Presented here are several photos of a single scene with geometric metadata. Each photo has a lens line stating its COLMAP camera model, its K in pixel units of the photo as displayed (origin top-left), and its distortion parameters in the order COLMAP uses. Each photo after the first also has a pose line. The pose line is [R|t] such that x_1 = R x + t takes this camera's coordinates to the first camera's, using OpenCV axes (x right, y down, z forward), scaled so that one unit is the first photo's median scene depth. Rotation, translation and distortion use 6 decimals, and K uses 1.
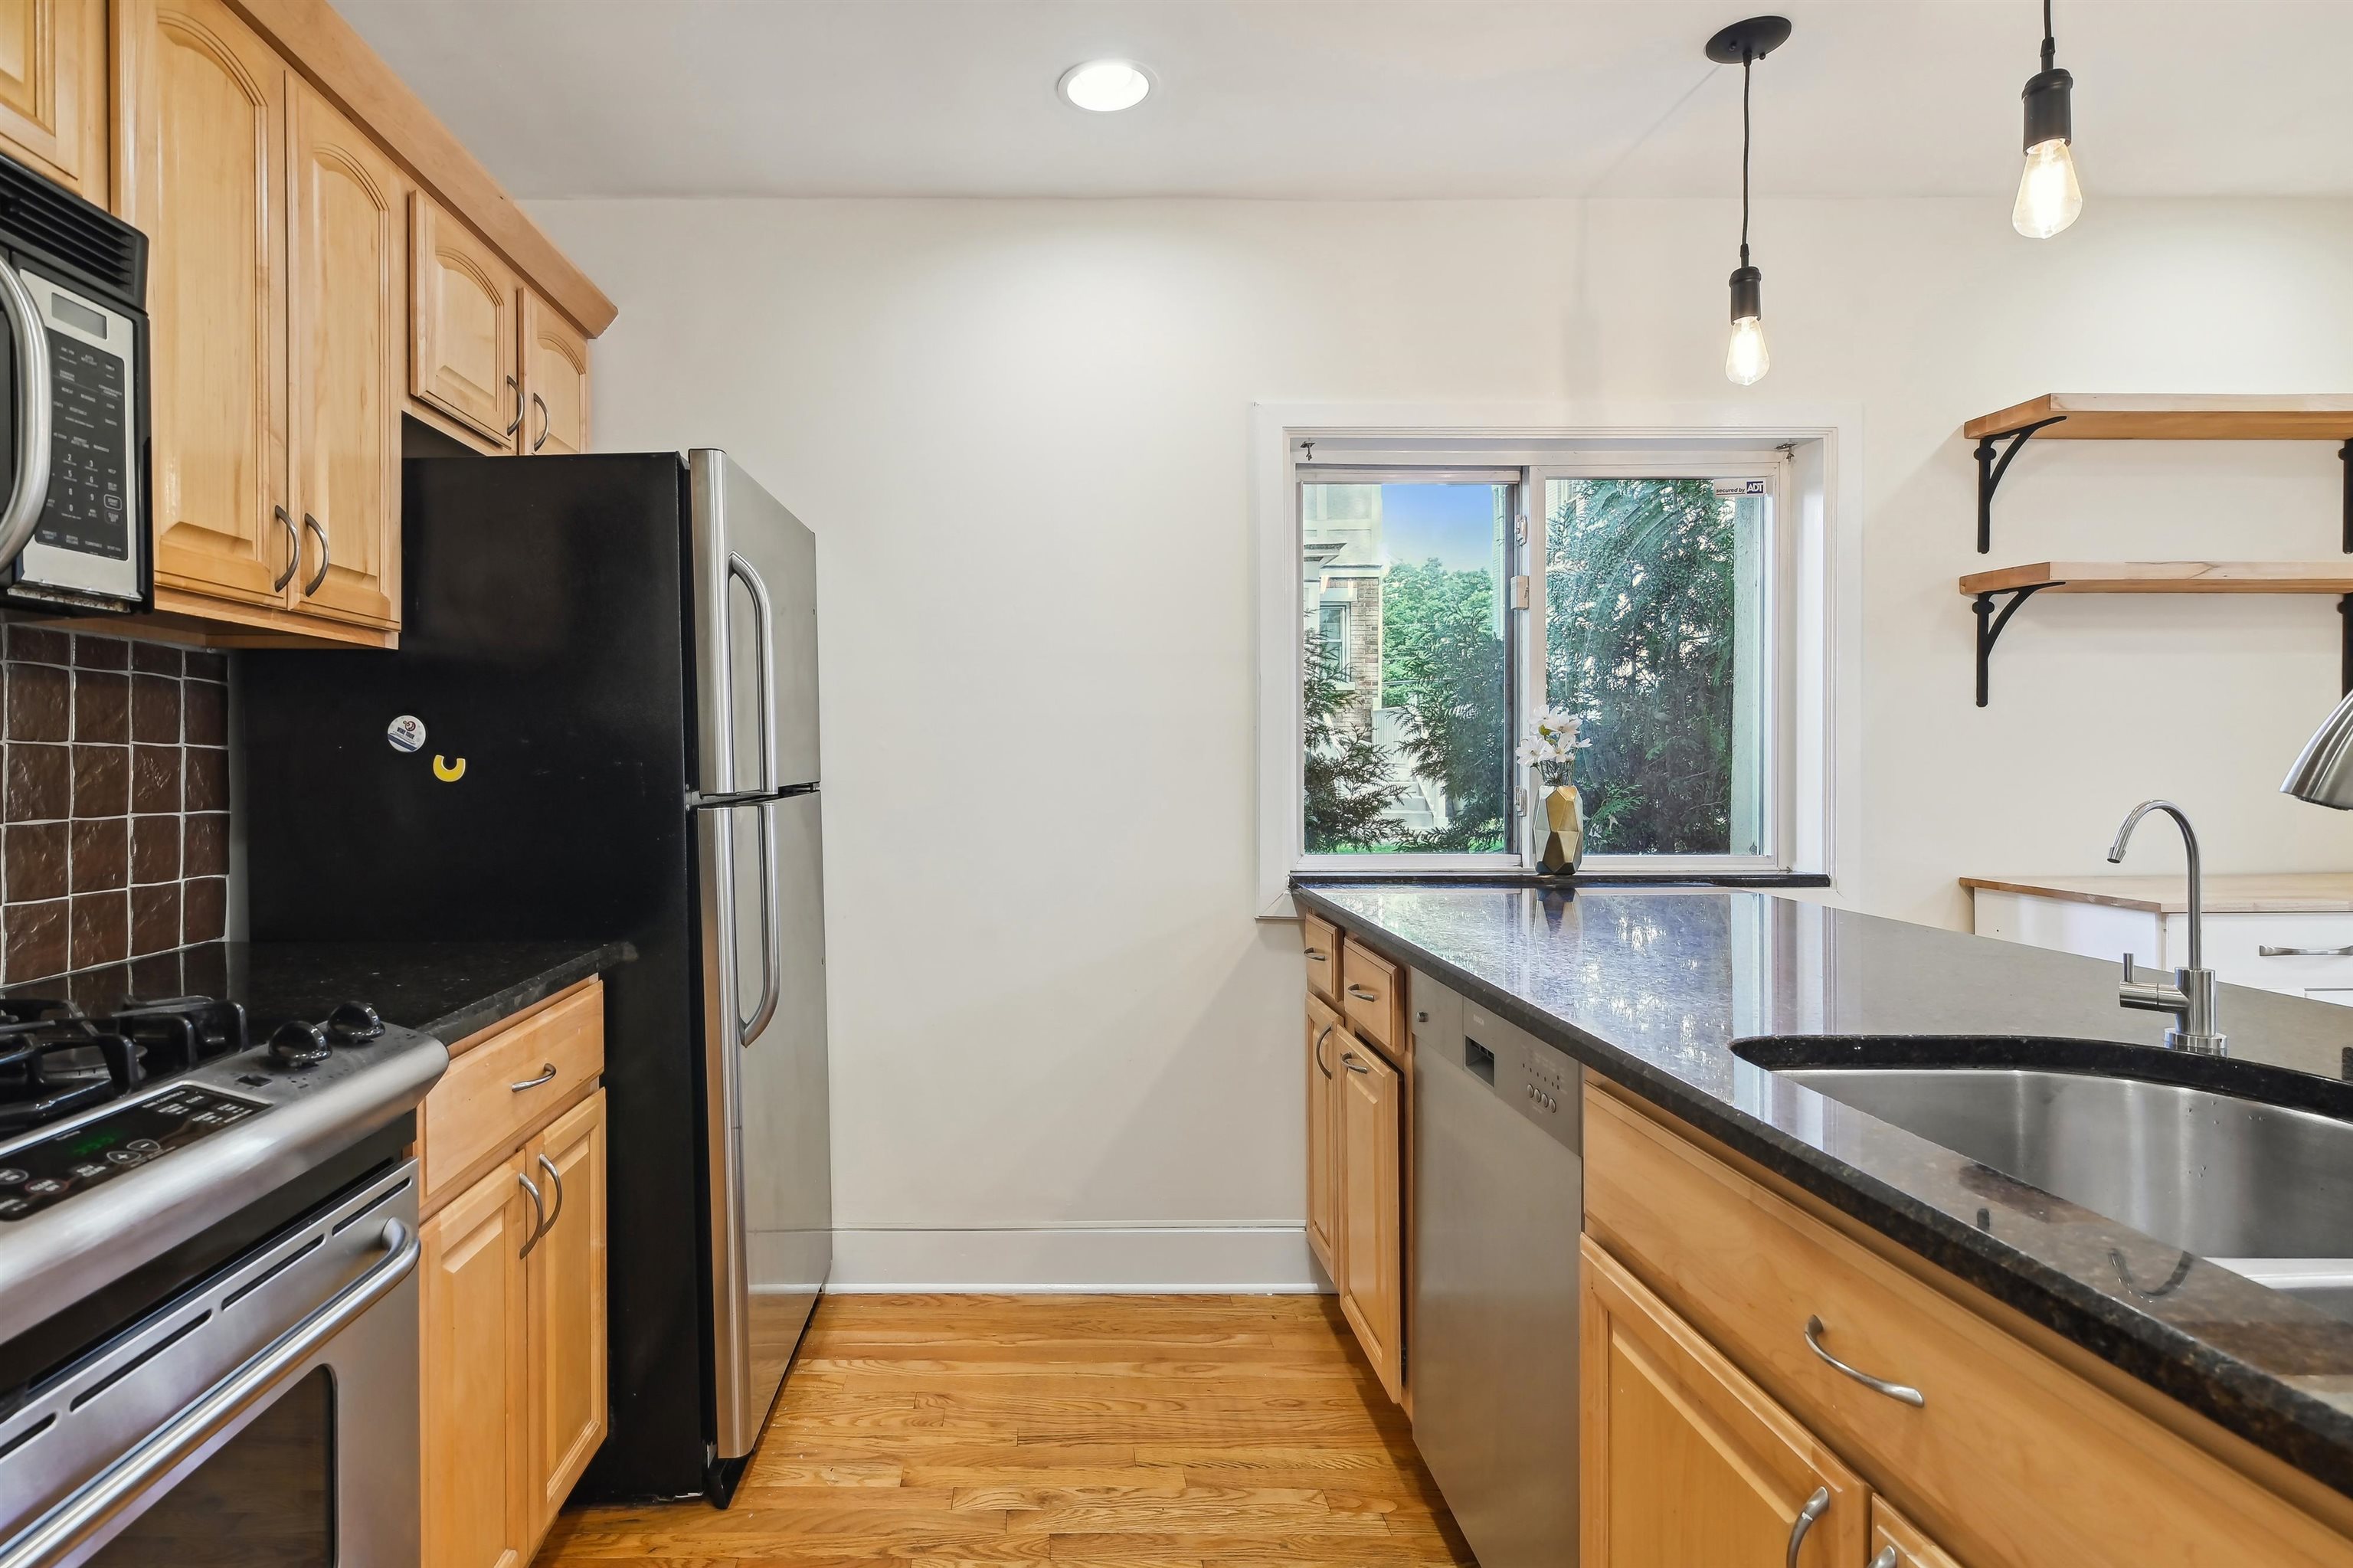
lens RADIAL K [[1203.0, 0, 1175.7], [0, 1203.0, 784.6], [0, 0, 1]] dist [-0.000488, -0.001832]
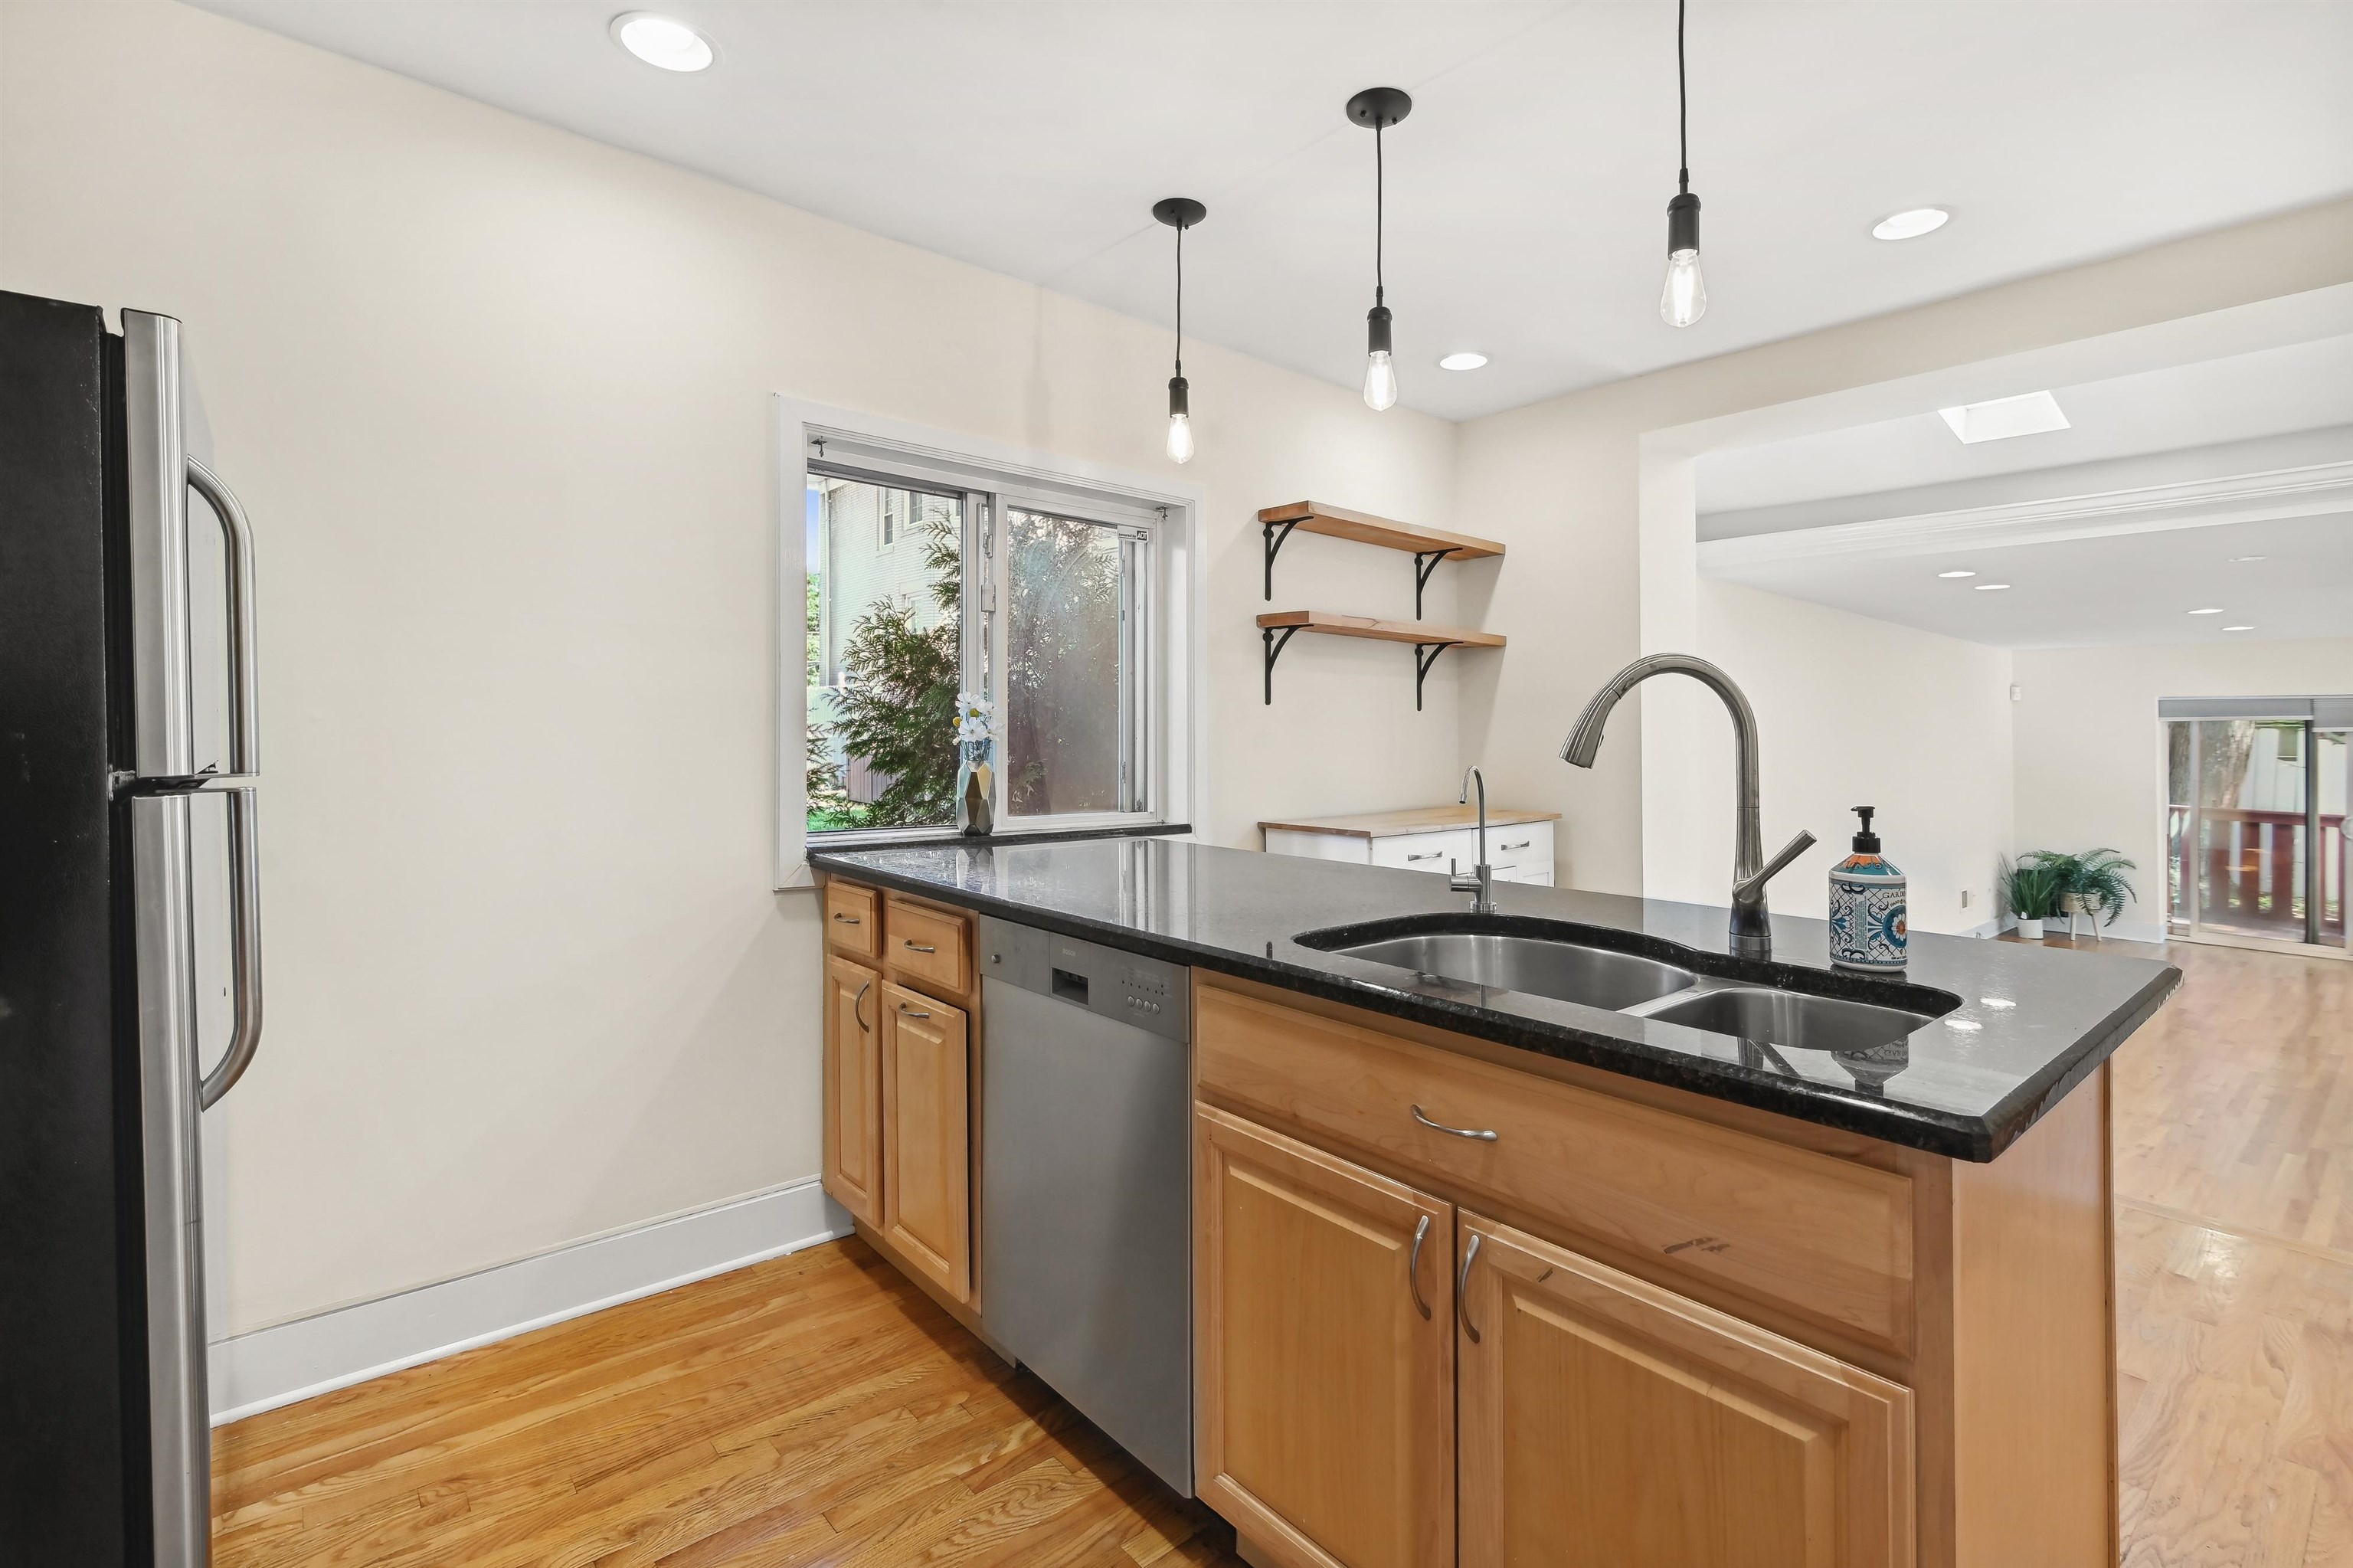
lens RADIAL K [[1094.7, 0, 1156.3], [0, 1094.7, 743.1], [0, 0, 1]] dist [-0.003972, -0.000279]
pose [[0.758511, 0.004480, 0.651645, -0.335810], [0.007072, 0.999861, -0.015106, 0.001178], [-0.651622, 0.016067, 0.758374, 0.083666]]
